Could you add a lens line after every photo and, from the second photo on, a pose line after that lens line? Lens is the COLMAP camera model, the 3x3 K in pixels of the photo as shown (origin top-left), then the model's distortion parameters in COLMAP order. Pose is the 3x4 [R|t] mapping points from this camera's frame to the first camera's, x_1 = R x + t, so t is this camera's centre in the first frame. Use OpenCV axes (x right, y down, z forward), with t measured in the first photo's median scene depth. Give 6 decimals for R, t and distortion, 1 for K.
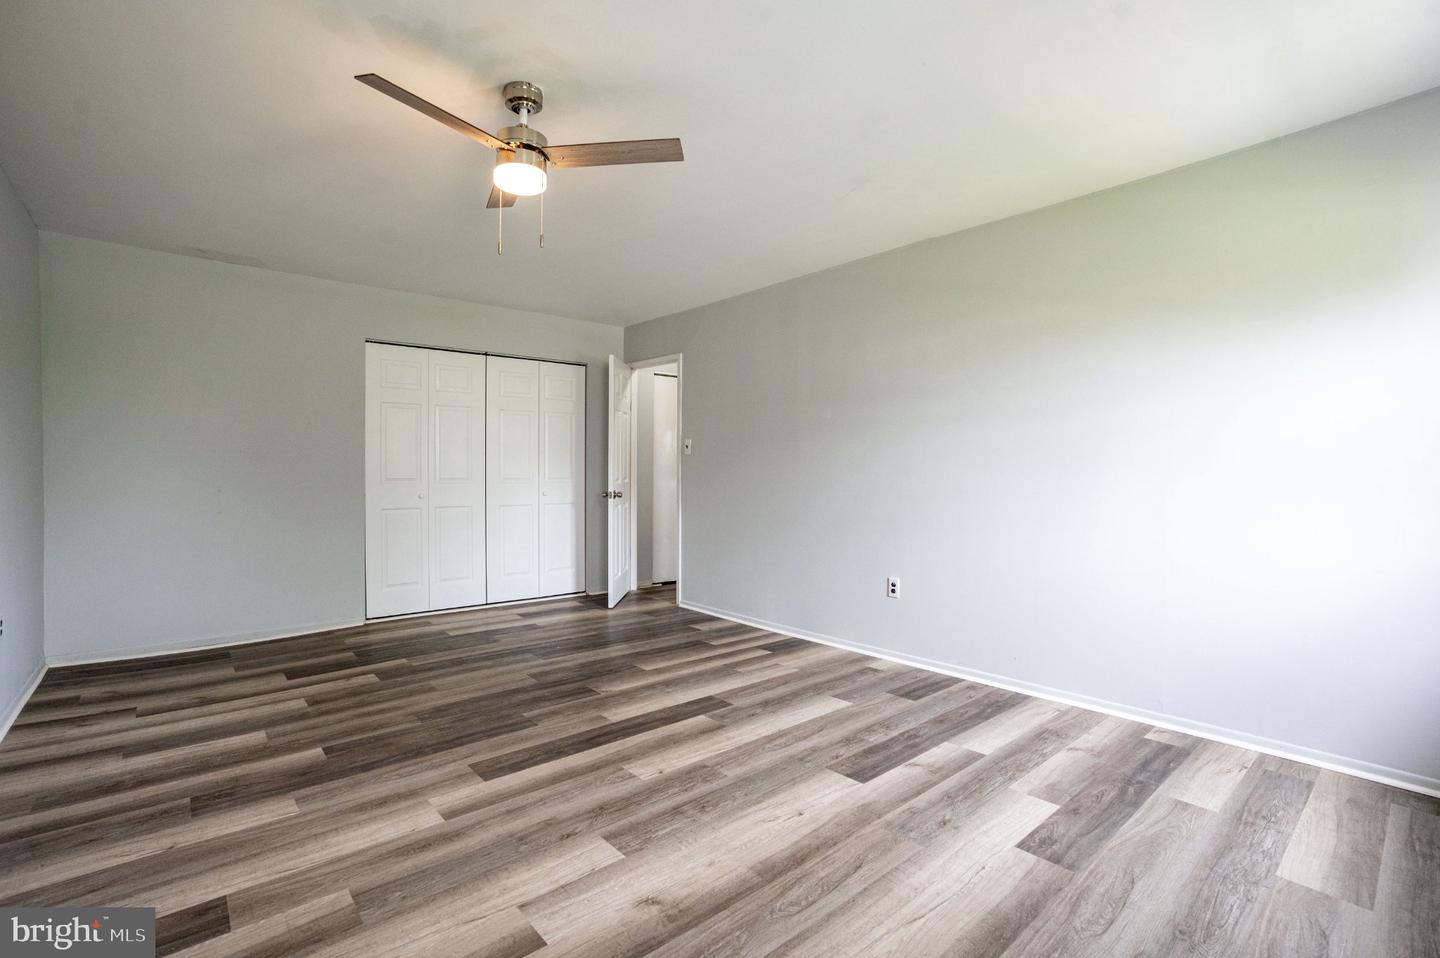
lens RADIAL K [[659.8, 0, 718.2], [0, 659.8, 475.5], [0, 0, 1]] dist [-0.082887, 0.041738]
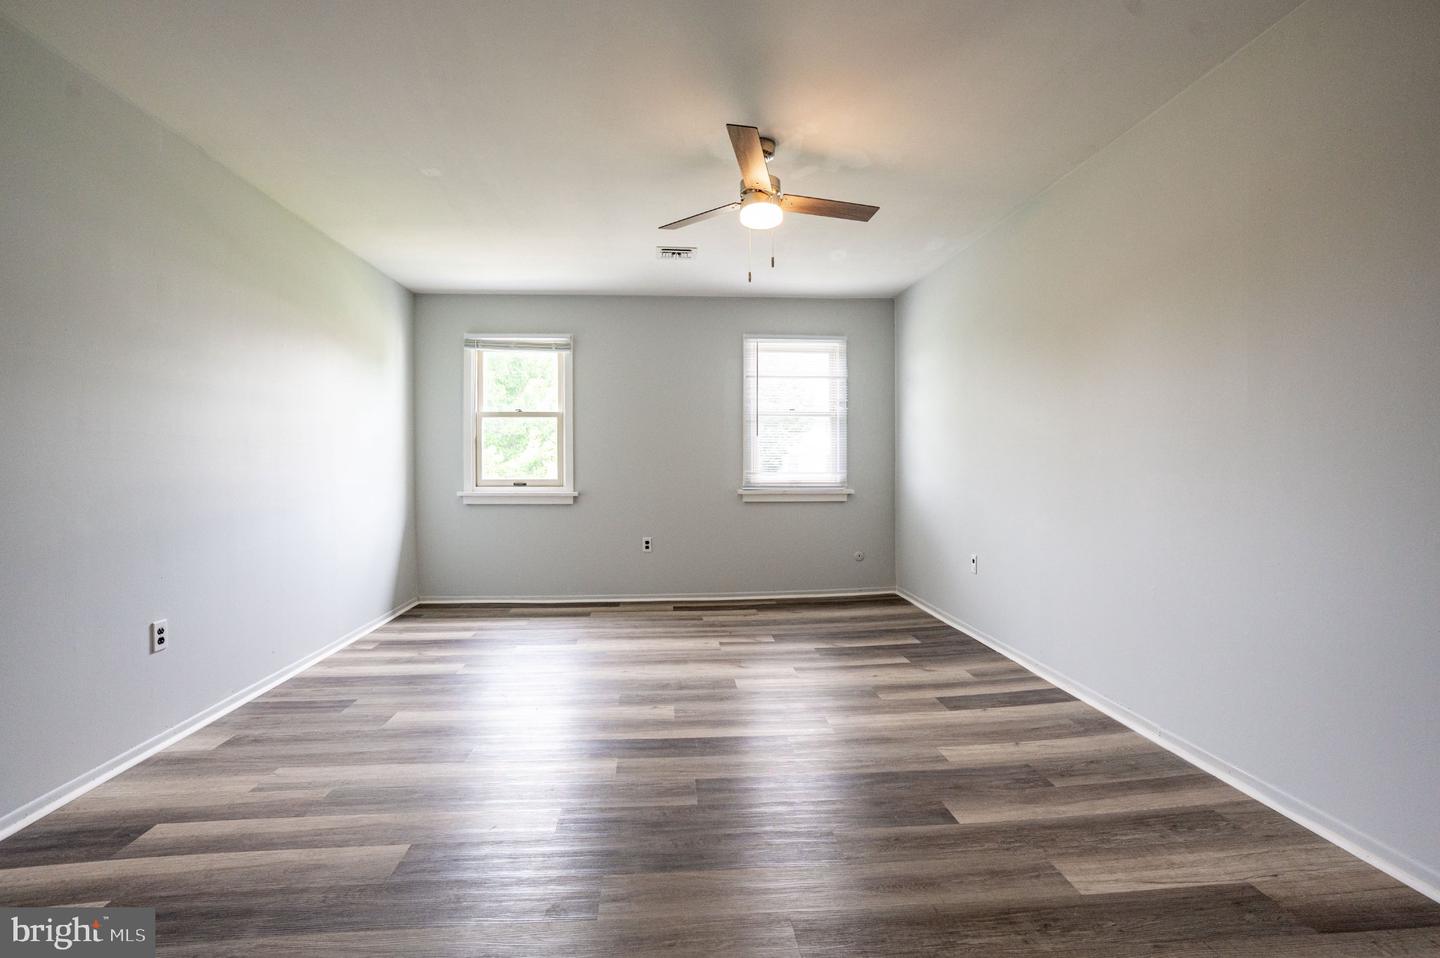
lens RADIAL K [[676.5, 0, 722.6], [0, 676.5, 478.0], [0, 0, 1]] dist [-0.090651, 0.050242]
pose [[-0.811359, -0.009762, 0.584466, -0.653591], [0.004788, 0.999716, 0.023344, 0.001851], [-0.584528, 0.021739, -0.811082, 1.378217]]
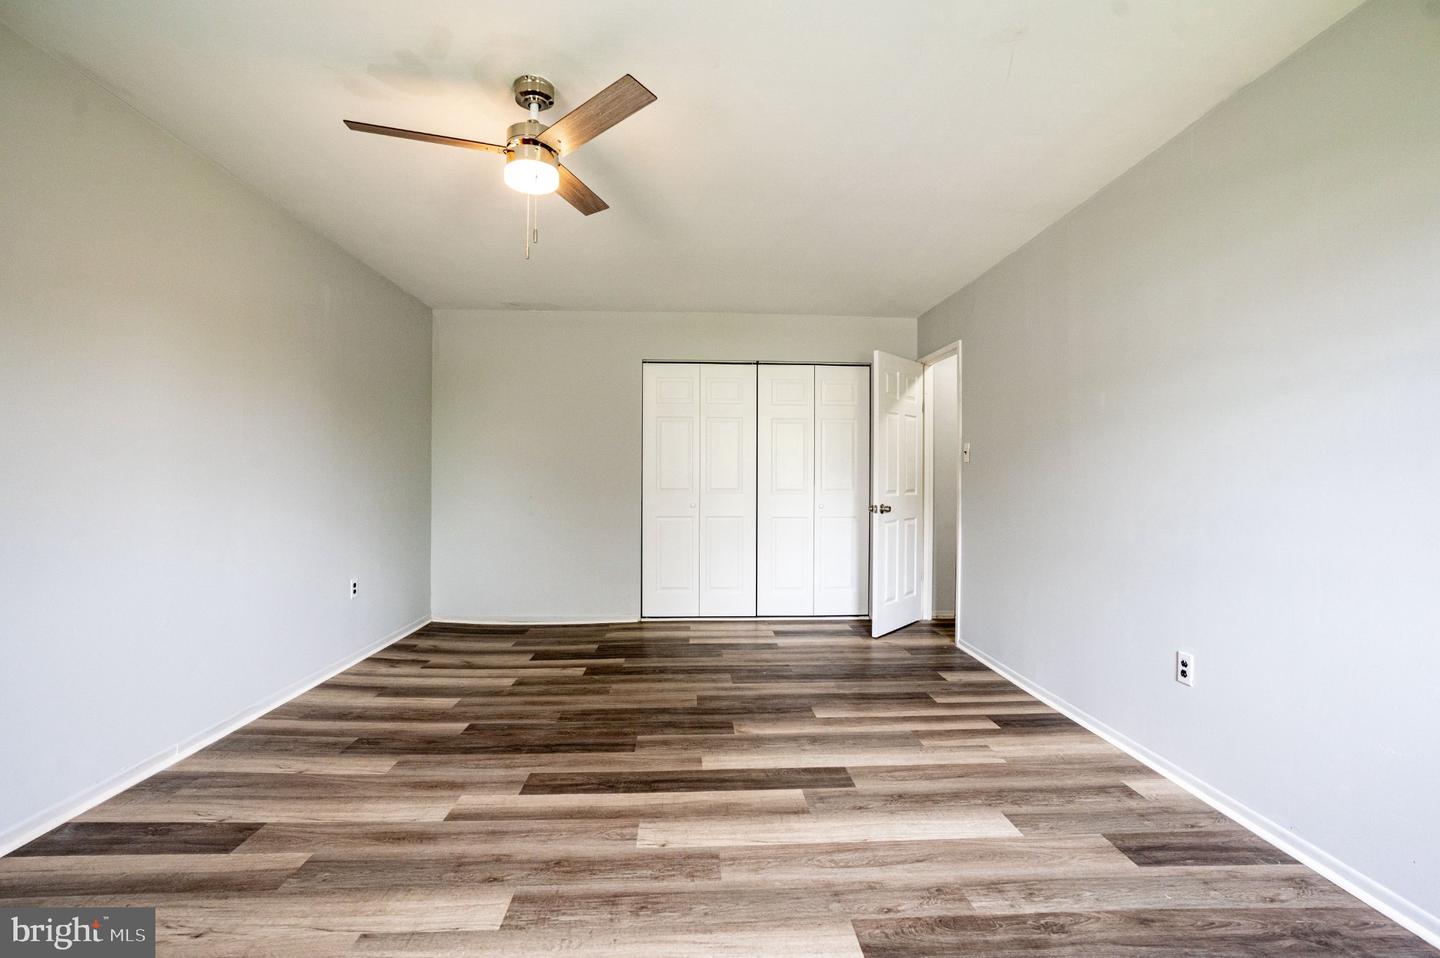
lens RADIAL K [[659.8, 0, 718.2], [0, 659.8, 475.5], [0, 0, 1]] dist [-0.082887, 0.041738]
pose [[0.786290, -0.004046, -0.617844, 0.339275], [-0.007049, 0.999855, -0.015518, -0.000280], [0.617817, 0.016557, 0.786148, 0.279861]]
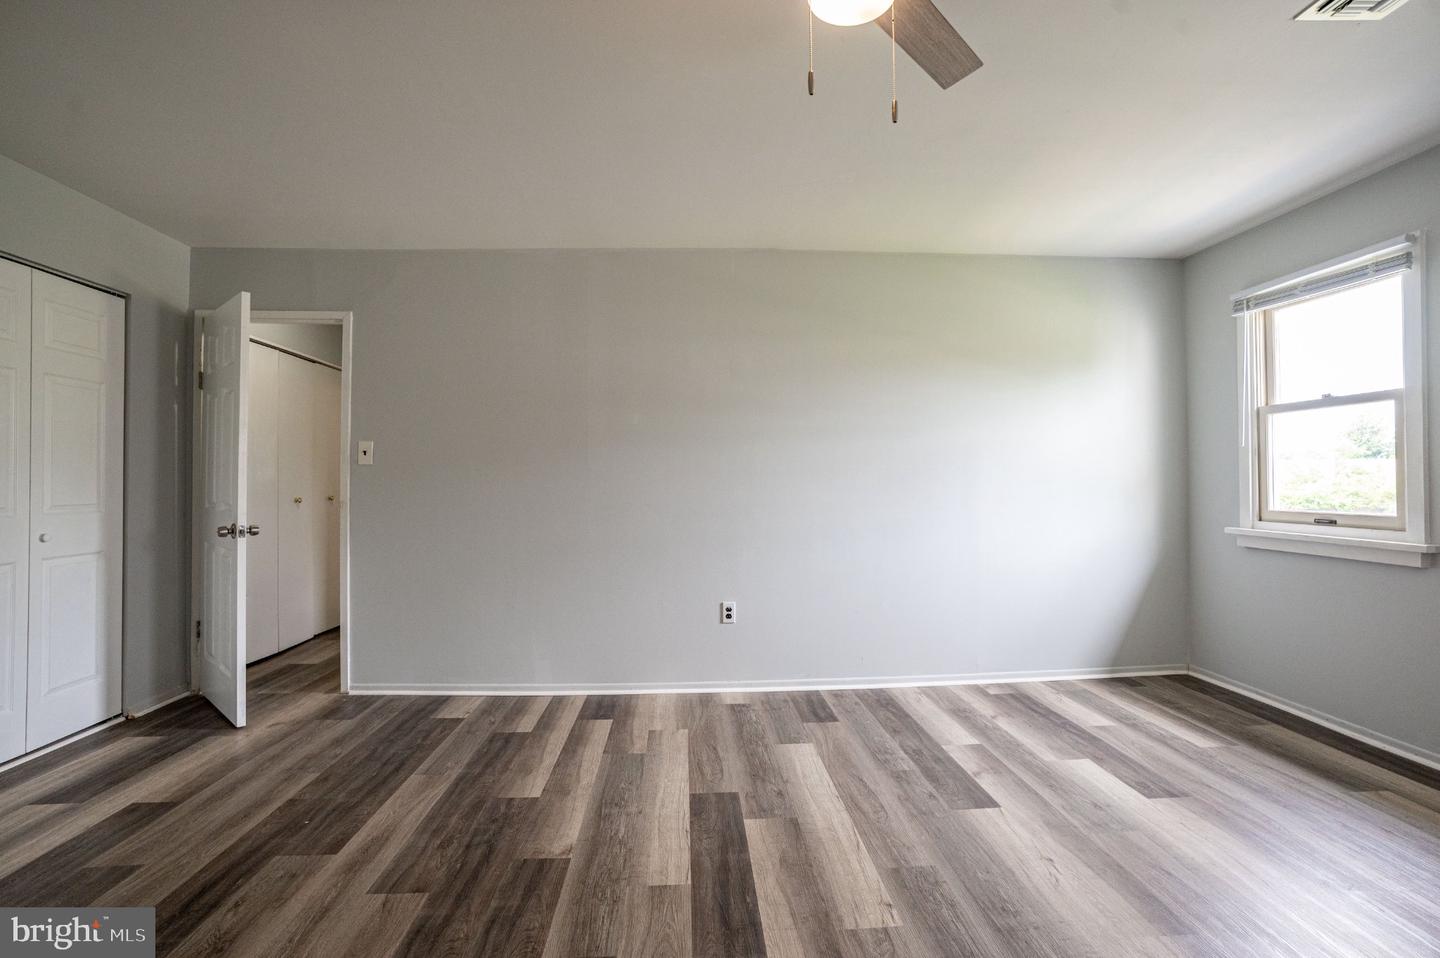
lens RADIAL K [[662.6, 0, 716.3], [0, 662.6, 475.9], [0, 0, 1]] dist [-0.084602, 0.044178]
pose [[0.615773, 0.003586, 0.787915, -0.552422], [0.012854, 0.999811, -0.014597, -0.009650], [-0.787819, 0.019116, 0.615611, 0.502741]]
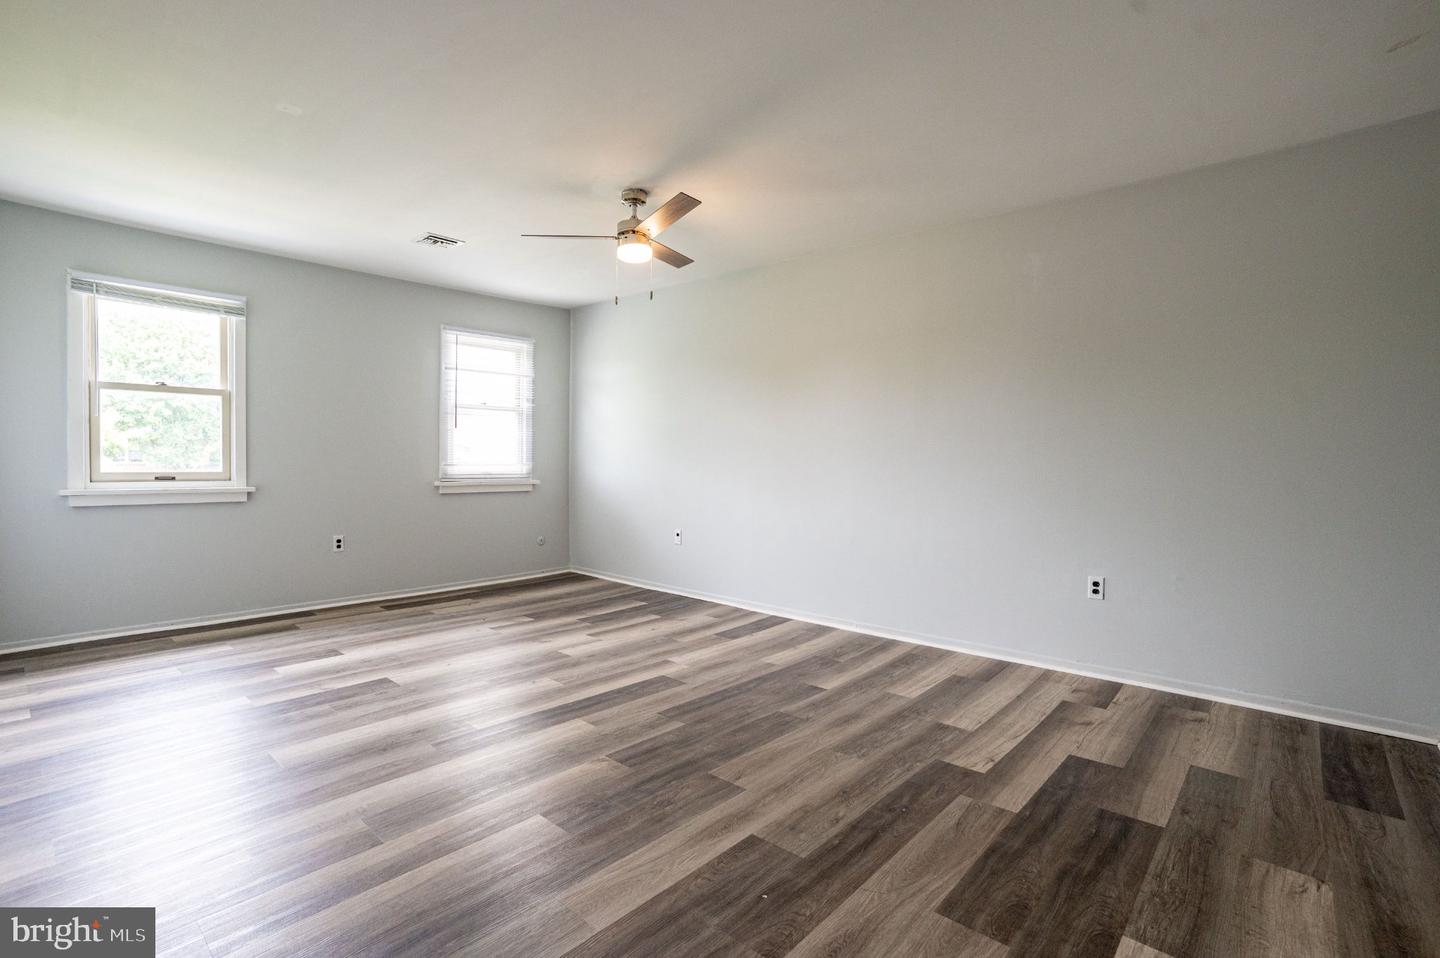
lens RADIAL K [[676.5, 0, 722.6], [0, 676.5, 478.0], [0, 0, 1]] dist [-0.090651, 0.050242]
pose [[-0.990846, -0.007944, -0.134761, -0.200800], [-0.012743, 0.999314, 0.034787, -0.004128], [0.134392, 0.036185, -0.990267, 1.694334]]
